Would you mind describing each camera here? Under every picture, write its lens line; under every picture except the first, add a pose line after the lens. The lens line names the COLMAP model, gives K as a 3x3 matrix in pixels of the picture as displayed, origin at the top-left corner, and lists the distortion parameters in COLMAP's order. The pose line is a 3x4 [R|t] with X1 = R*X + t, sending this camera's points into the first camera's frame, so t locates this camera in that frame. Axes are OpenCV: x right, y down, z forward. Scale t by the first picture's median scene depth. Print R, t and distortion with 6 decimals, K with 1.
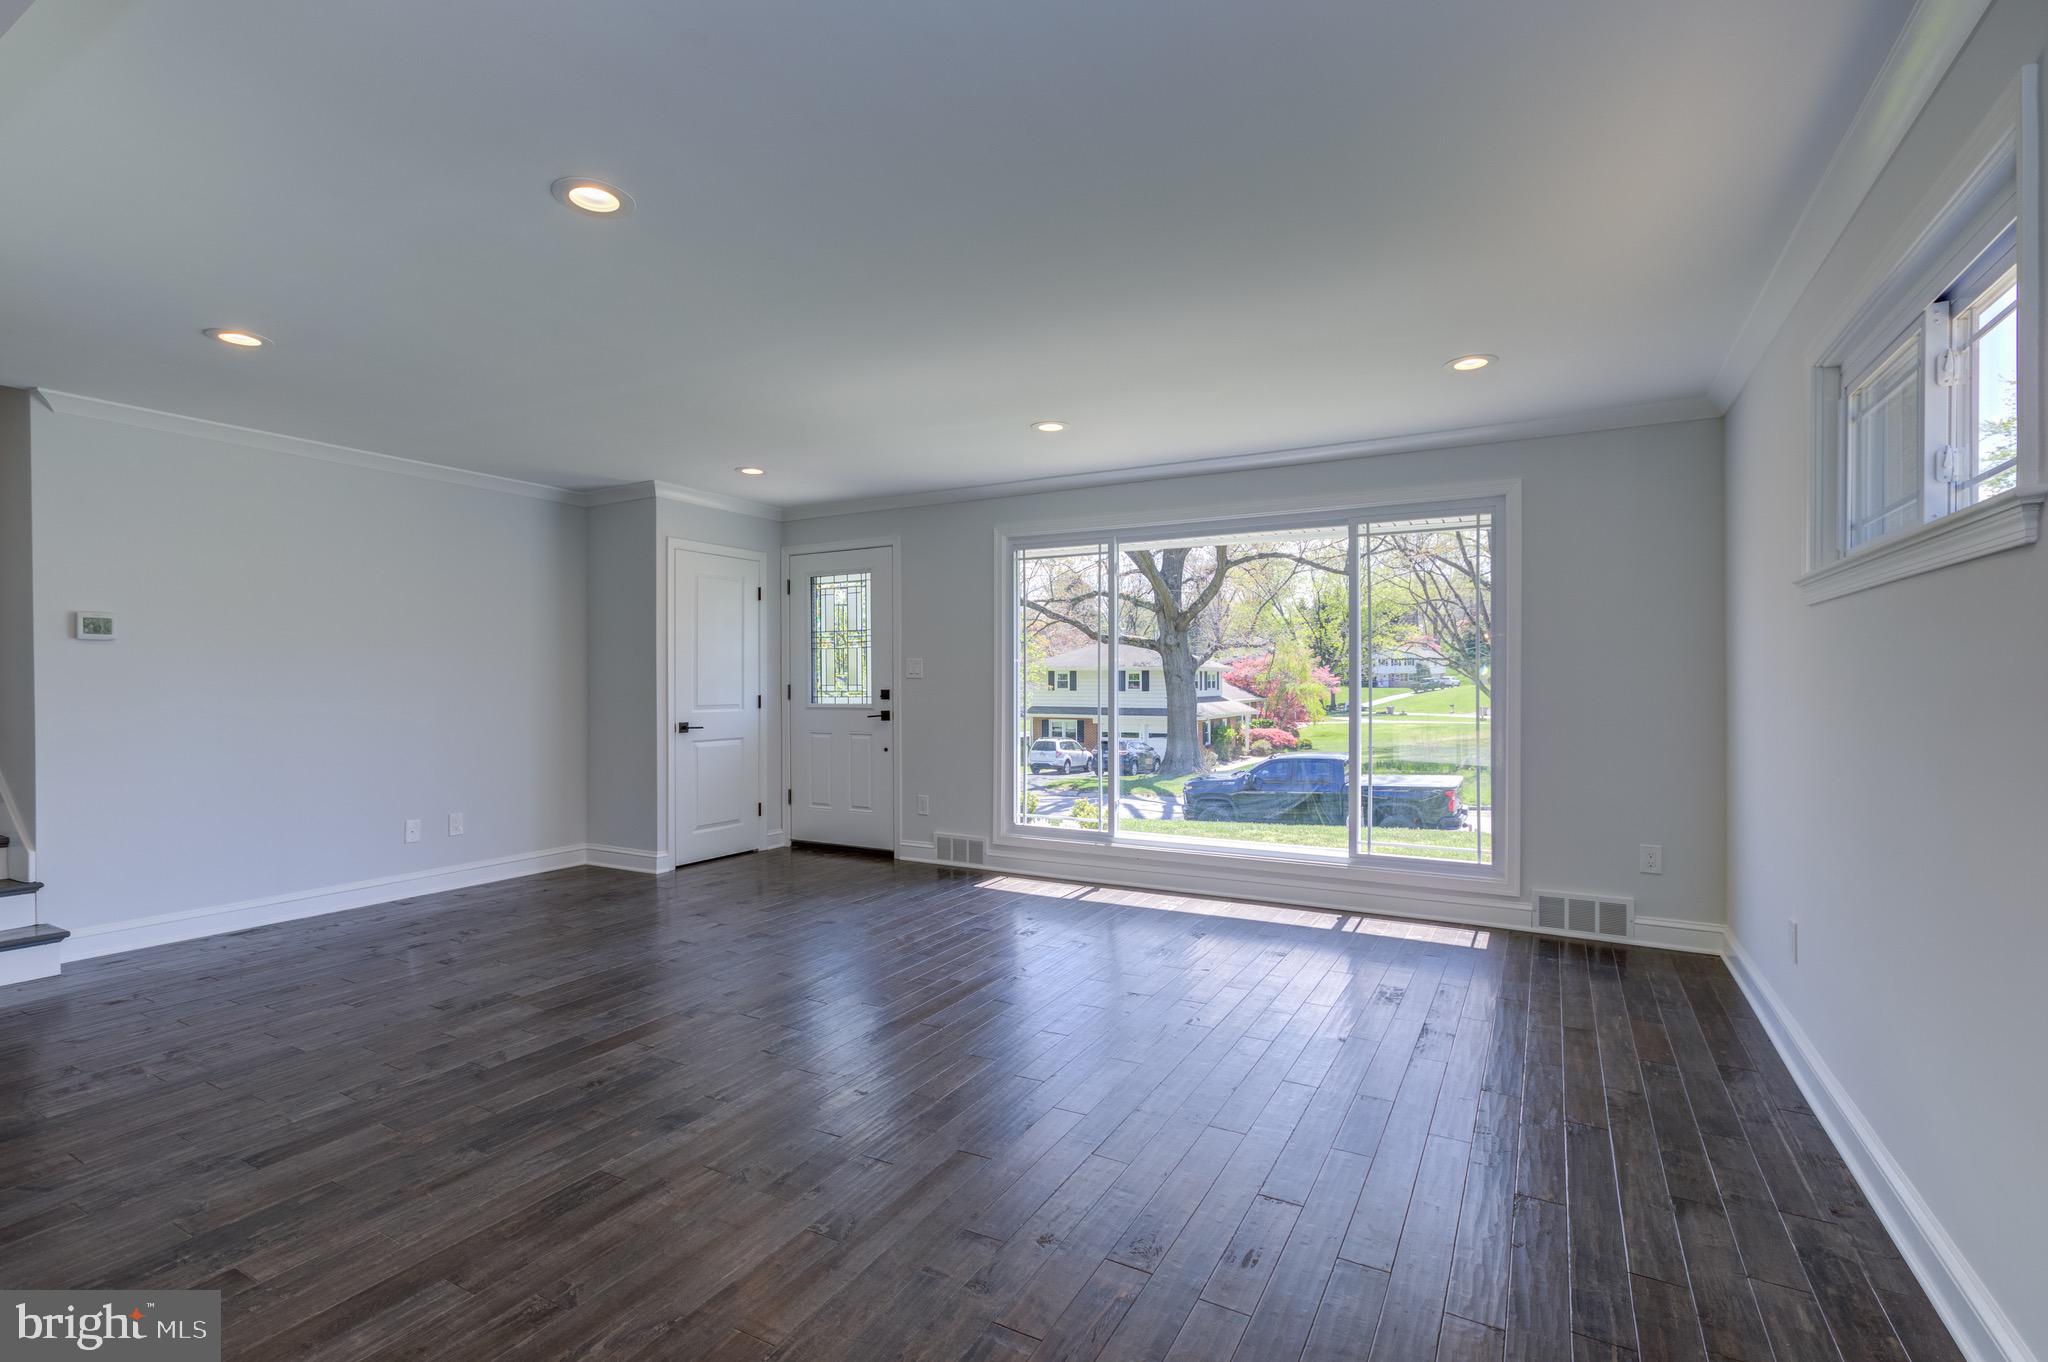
lens RADIAL K [[931.9, 0, 1024.0], [0, 931.9, 681.0], [0, 0, 1]] dist [-0.001324, -0.000028]
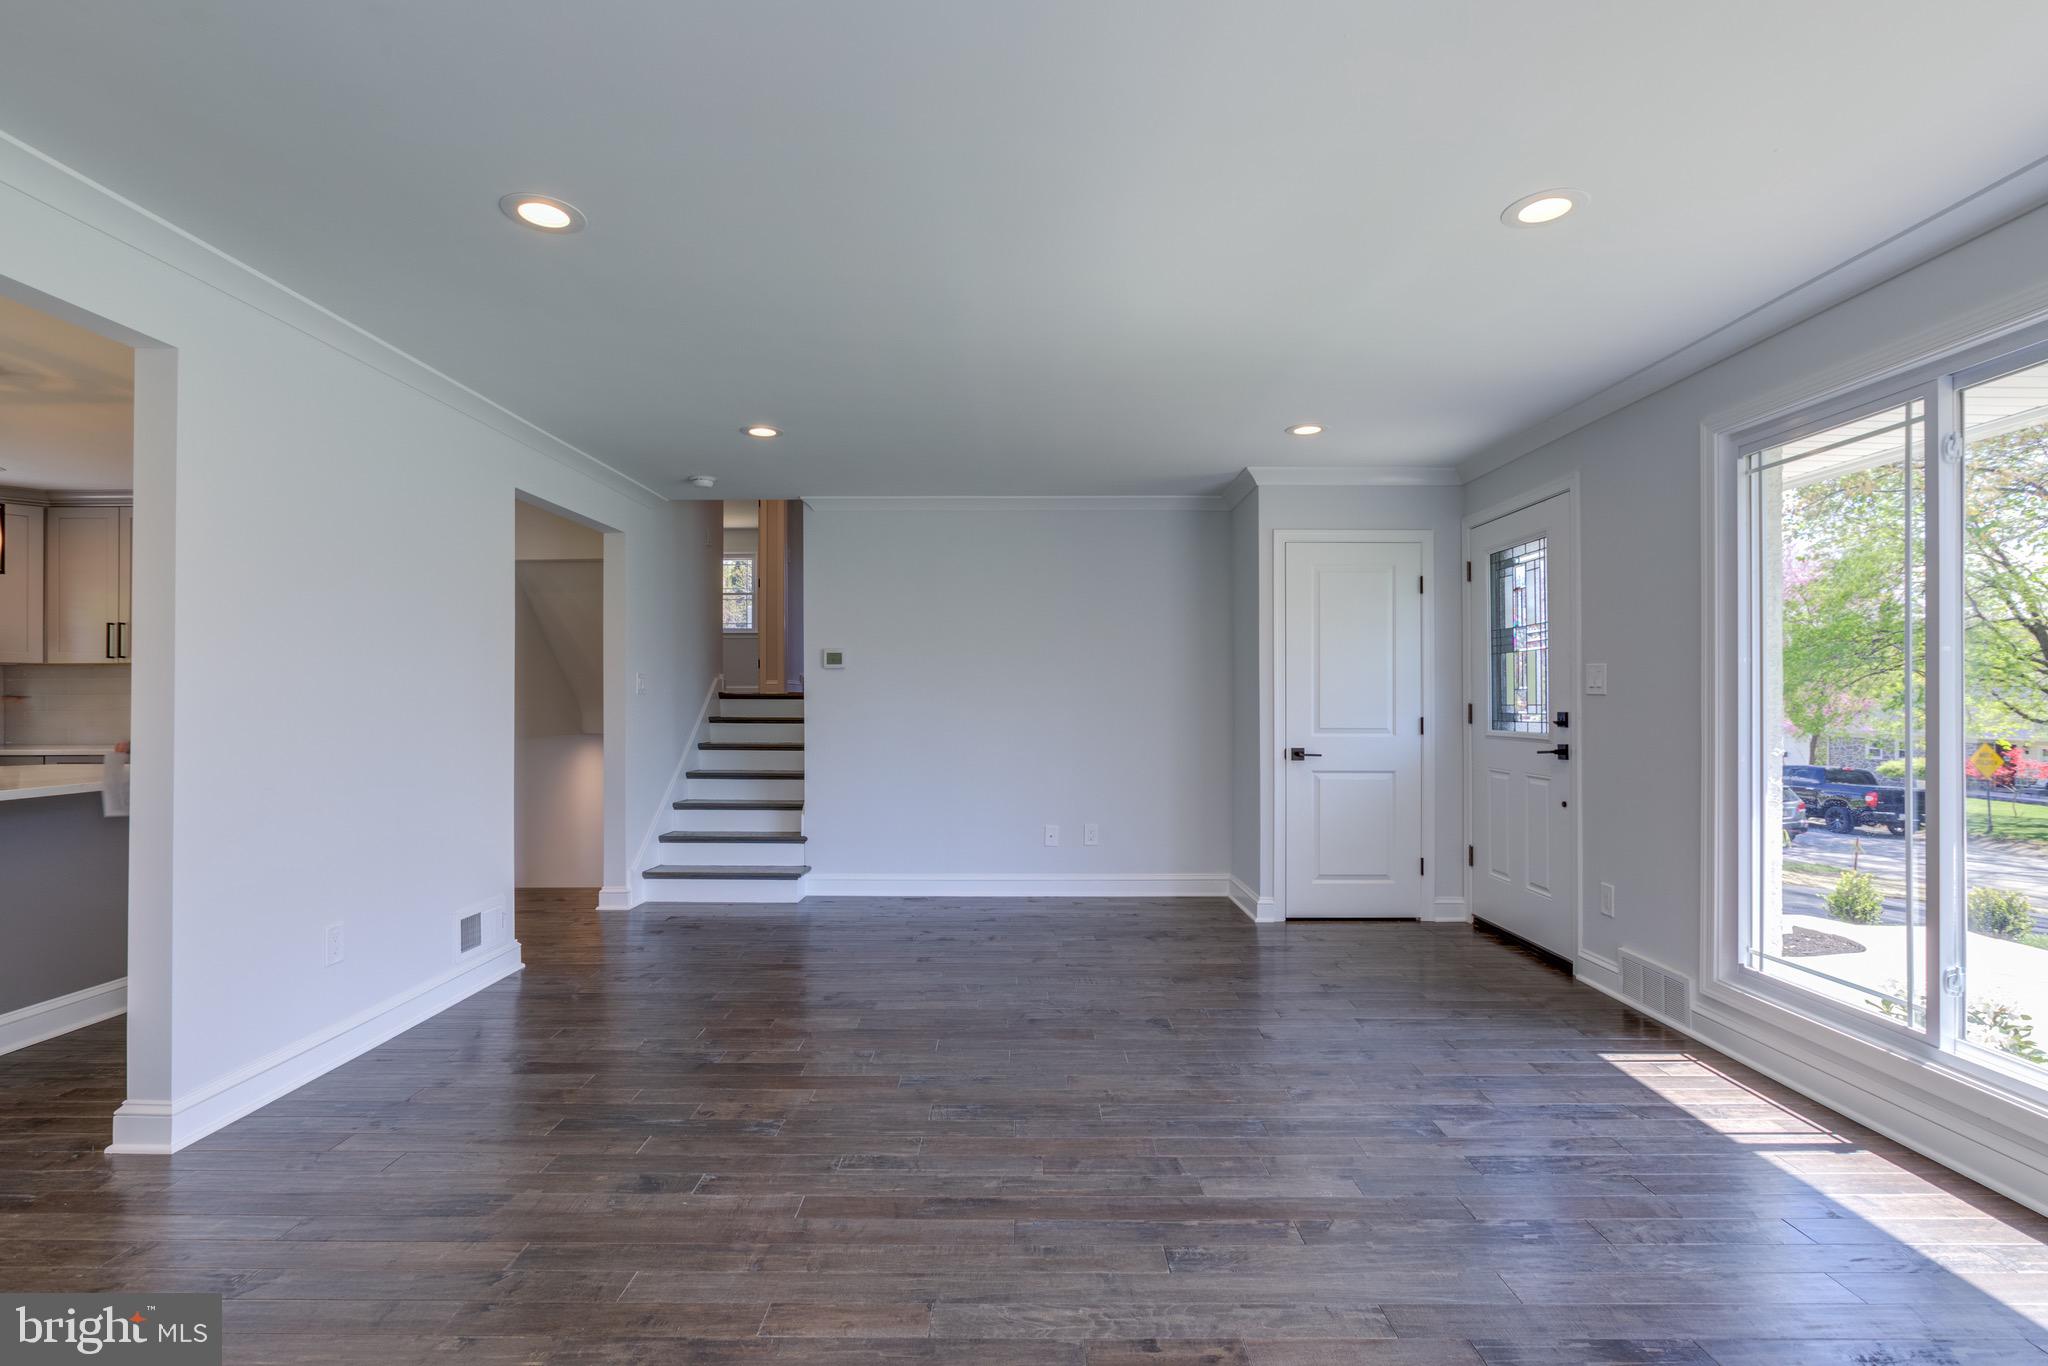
lens RADIAL K [[952.7, 0, 1027.5], [0, 952.7, 694.4], [0, 0, 1]] dist [-0.001873, 0.000066]
pose [[0.494091, -0.002092, -0.869408, 0.264104], [-0.001263, 0.999994, -0.003123, -0.000783], [0.869409, 0.002641, 0.494085, 0.371779]]
